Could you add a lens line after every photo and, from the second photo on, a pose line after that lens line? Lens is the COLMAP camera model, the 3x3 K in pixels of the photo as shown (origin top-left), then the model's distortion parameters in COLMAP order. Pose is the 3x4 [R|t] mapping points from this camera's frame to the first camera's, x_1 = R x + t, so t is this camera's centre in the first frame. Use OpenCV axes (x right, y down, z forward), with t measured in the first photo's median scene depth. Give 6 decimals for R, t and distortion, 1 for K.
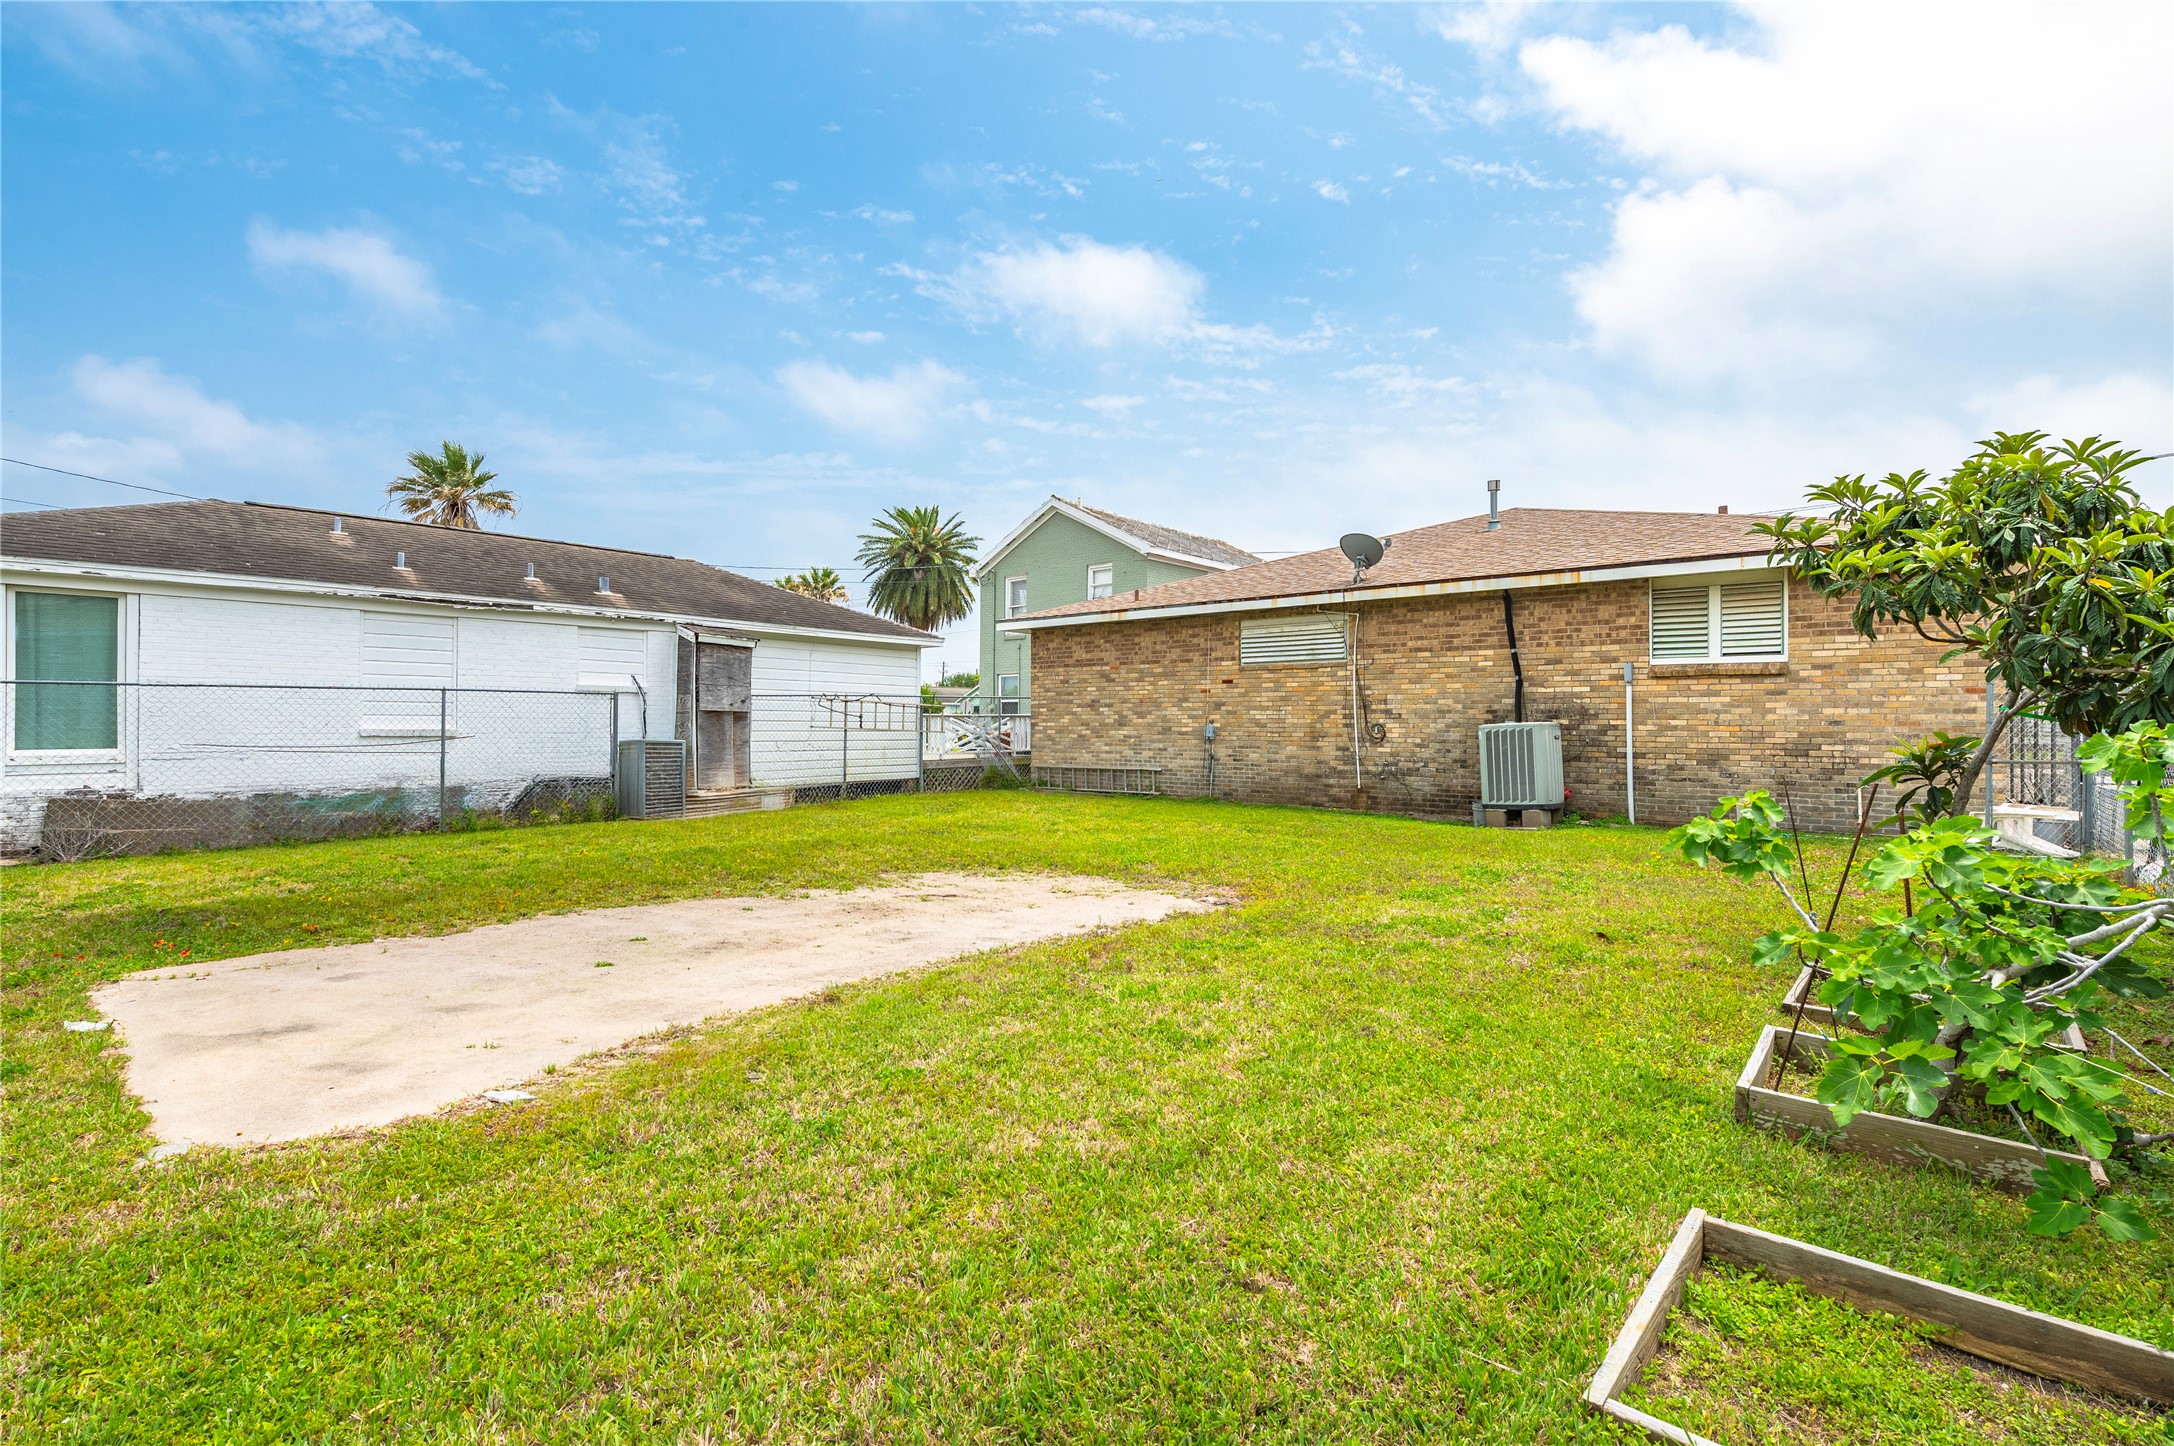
lens RADIAL K [[982.1, 0, 1086.4], [0, 982.1, 718.3], [0, 0, 1]] dist [-0.001152, -0.000297]
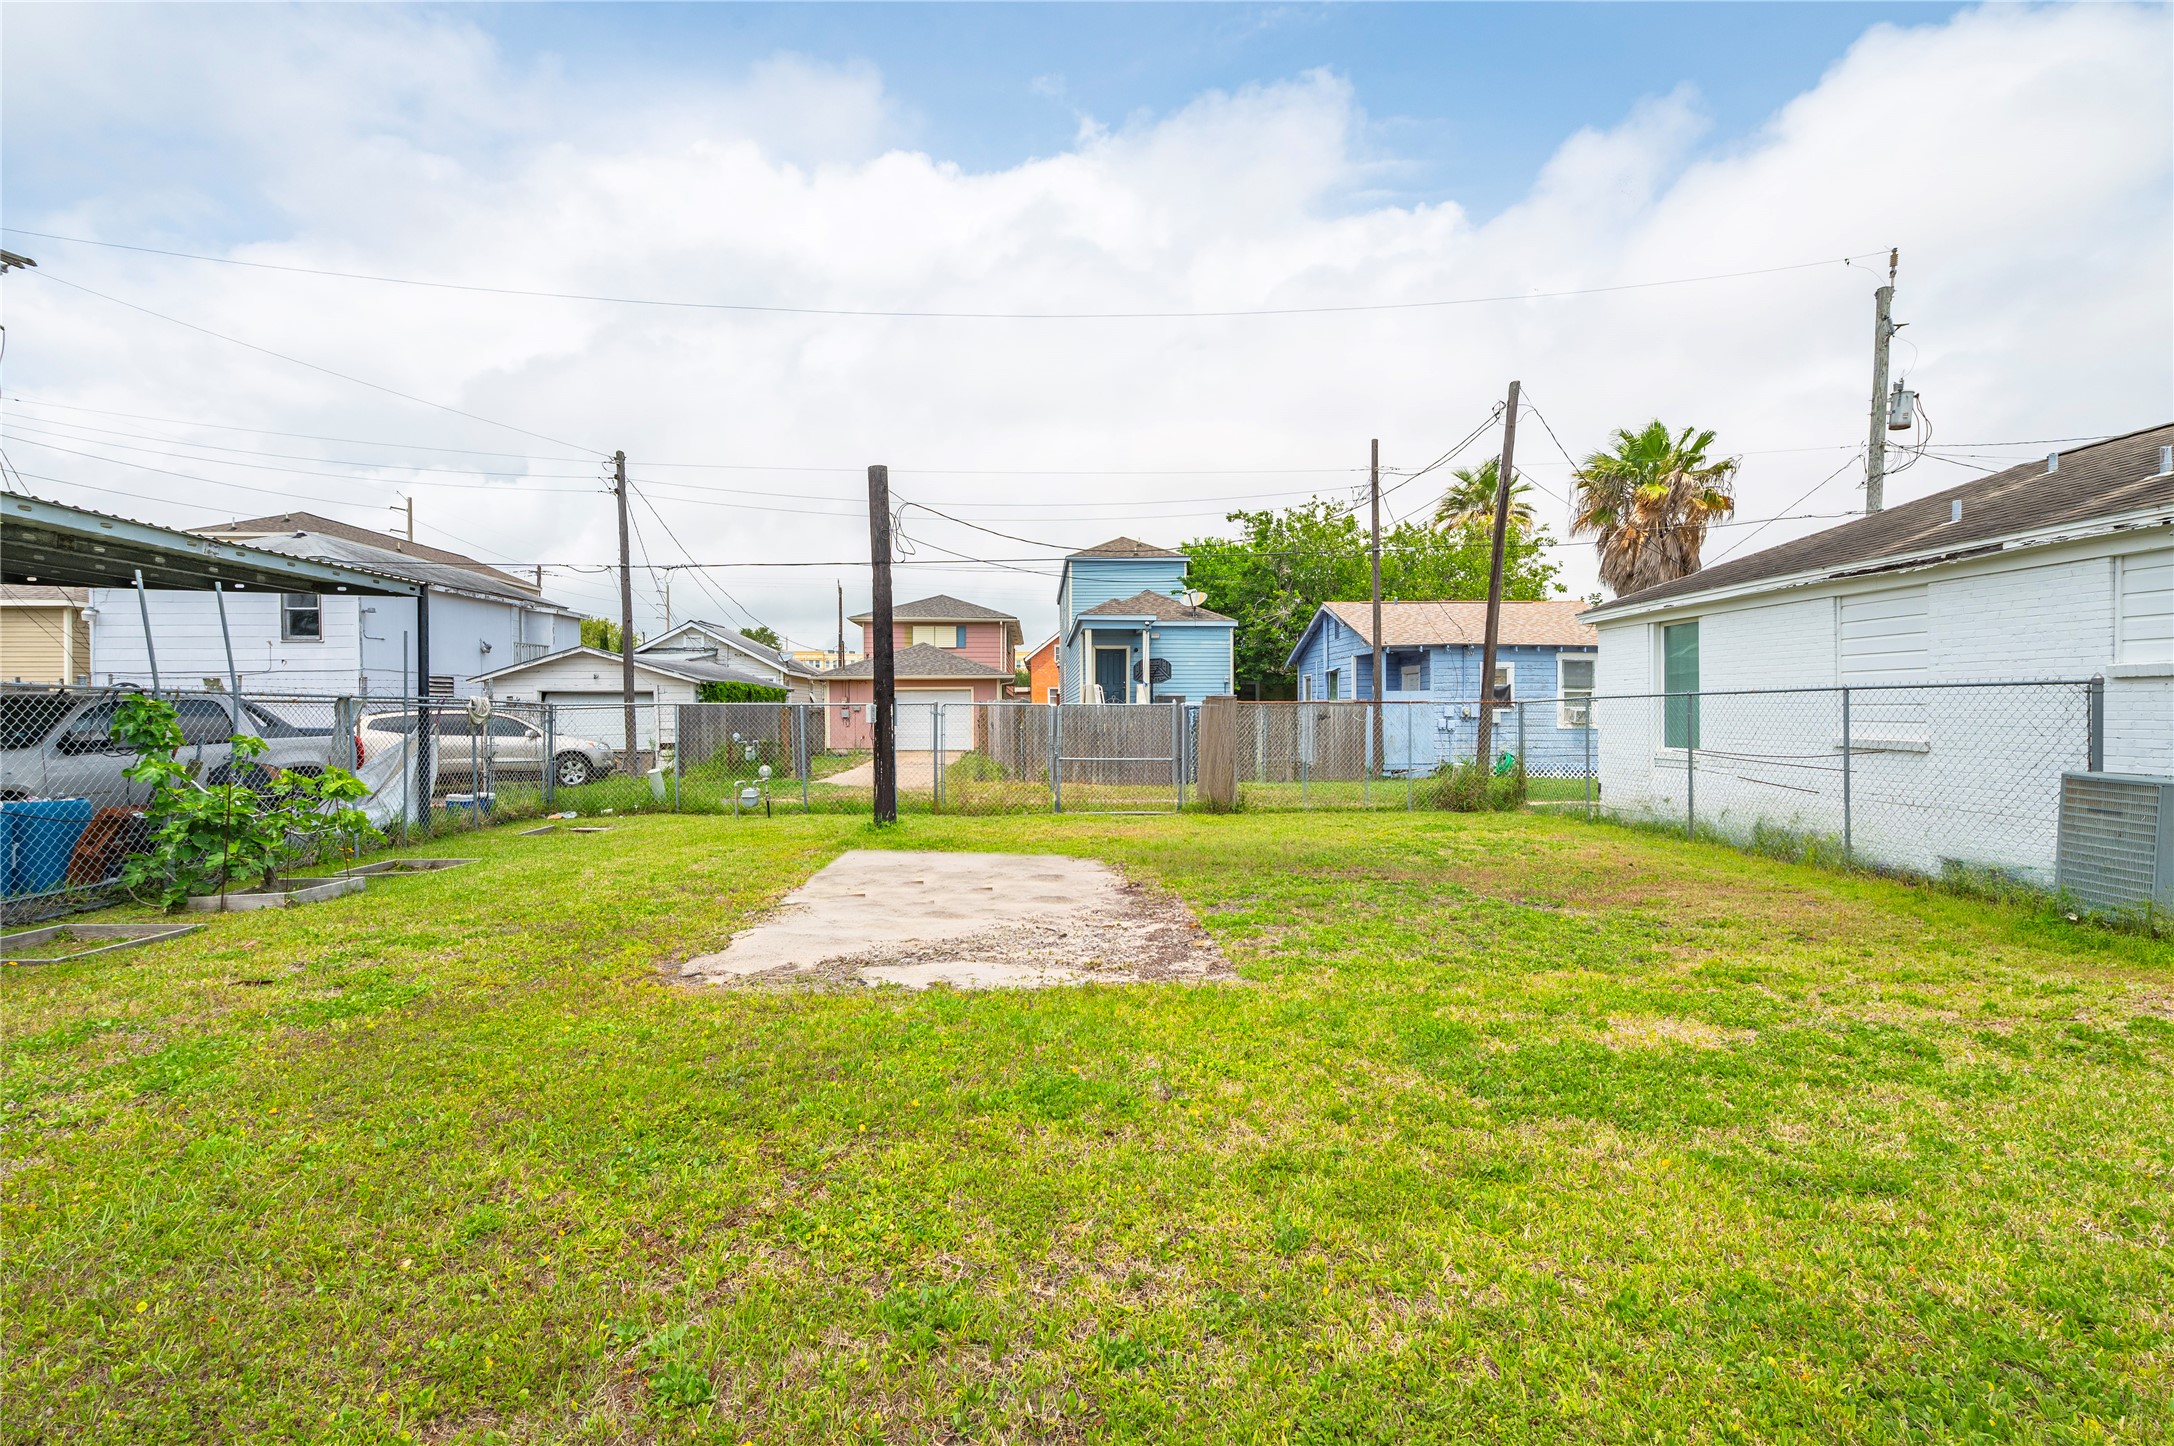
lens RADIAL K [[899.4, 0, 1085.3], [0, 899.4, 718.7], [0, 0, 1]] dist [-0.000861, -0.000182]
pose [[-0.737135, 0.006517, -0.675714, 0.274355], [0.002832, 0.999975, 0.006555, -0.013013], [0.675739, 0.002918, -0.737135, 1.202385]]
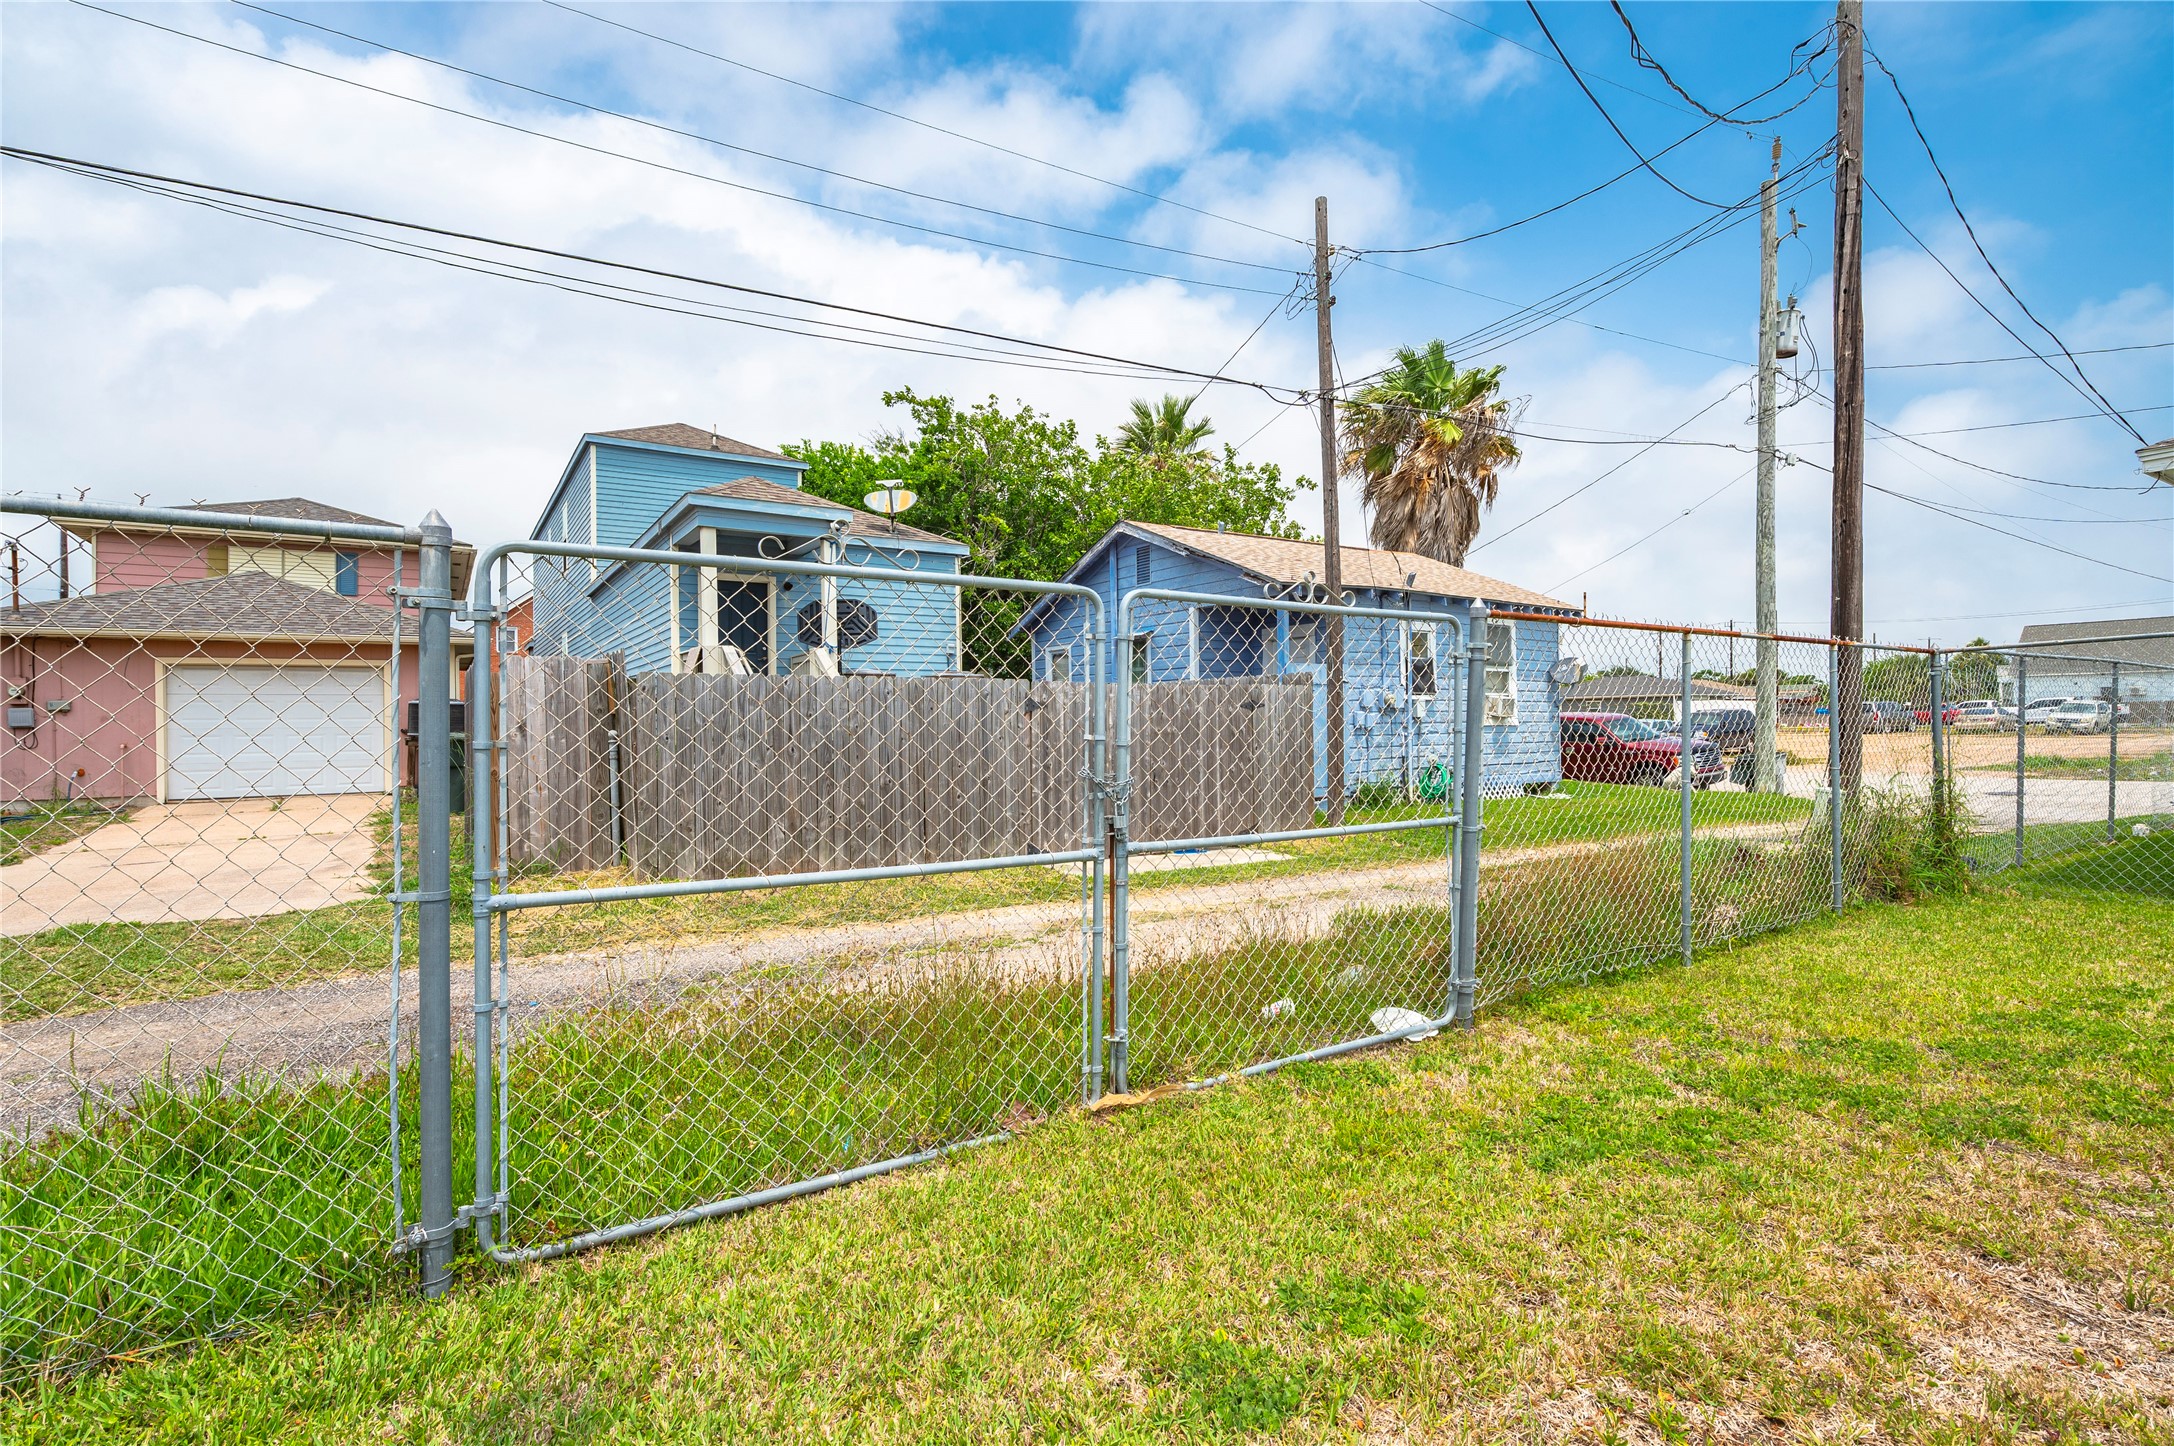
lens RADIAL K [[1015.6, 0, 1084.8], [0, 1015.6, 723.4], [0, 0, 1]] dist [0.009984, -0.000142]
pose [[-0.308073, 0.001837, -0.951361, 0.077799], [0.010086, 0.999948, -0.001335, -0.002186], [0.951309, -0.010007, -0.308076, 0.873348]]
